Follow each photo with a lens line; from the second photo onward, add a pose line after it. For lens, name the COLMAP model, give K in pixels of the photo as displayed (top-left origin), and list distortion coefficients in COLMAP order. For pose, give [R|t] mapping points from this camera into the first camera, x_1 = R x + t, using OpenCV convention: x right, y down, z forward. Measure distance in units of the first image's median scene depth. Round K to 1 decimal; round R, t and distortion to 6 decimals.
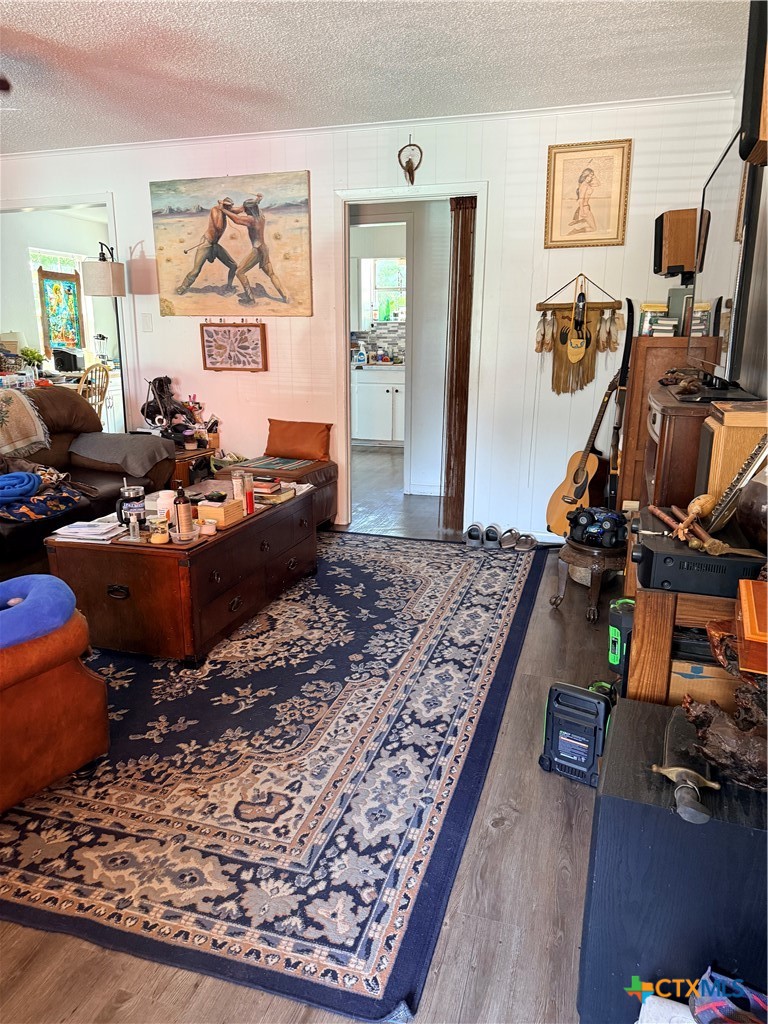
lens RADIAL K [[715.7, 0, 374.2], [0, 715.7, 514.2], [0, 0, 1]] dist [0.185349, -0.363507]
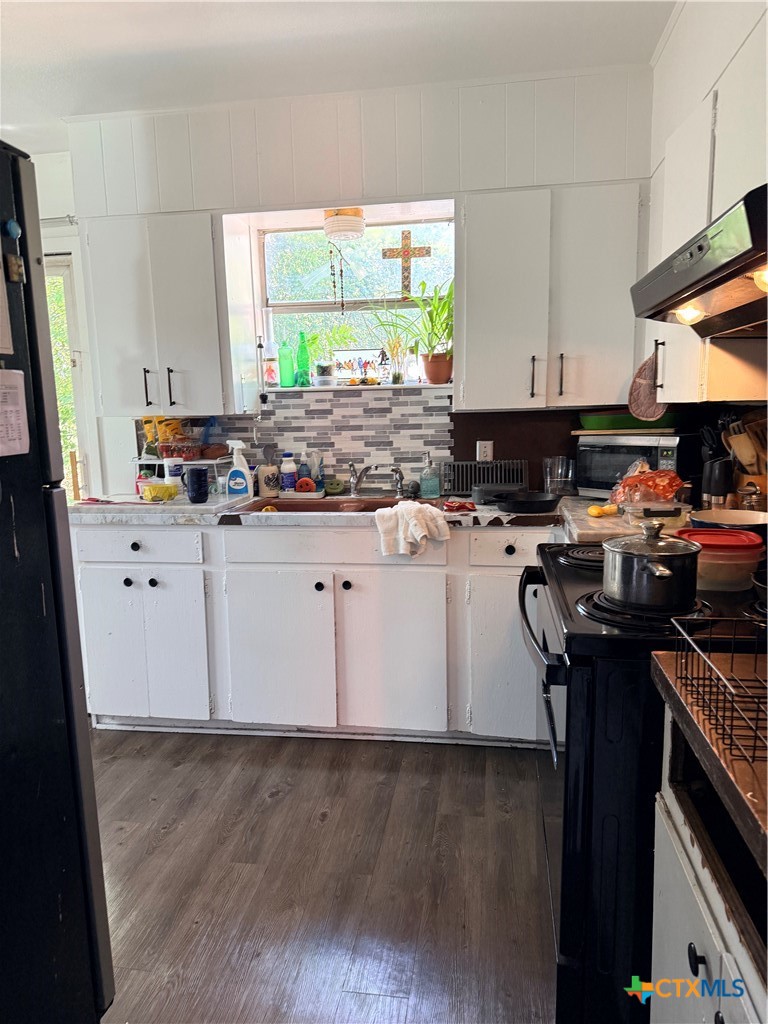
lens RADIAL K [[728.3, 0, 383.5], [0, 728.3, 503.2], [0, 0, 1]] dist [0.037567, -0.059777]
pose [[0.986623, -0.046010, 0.156392, -0.006611], [0.063866, 0.991750, -0.111140, -0.376903], [-0.149988, 0.119642, 0.981422, 1.463972]]
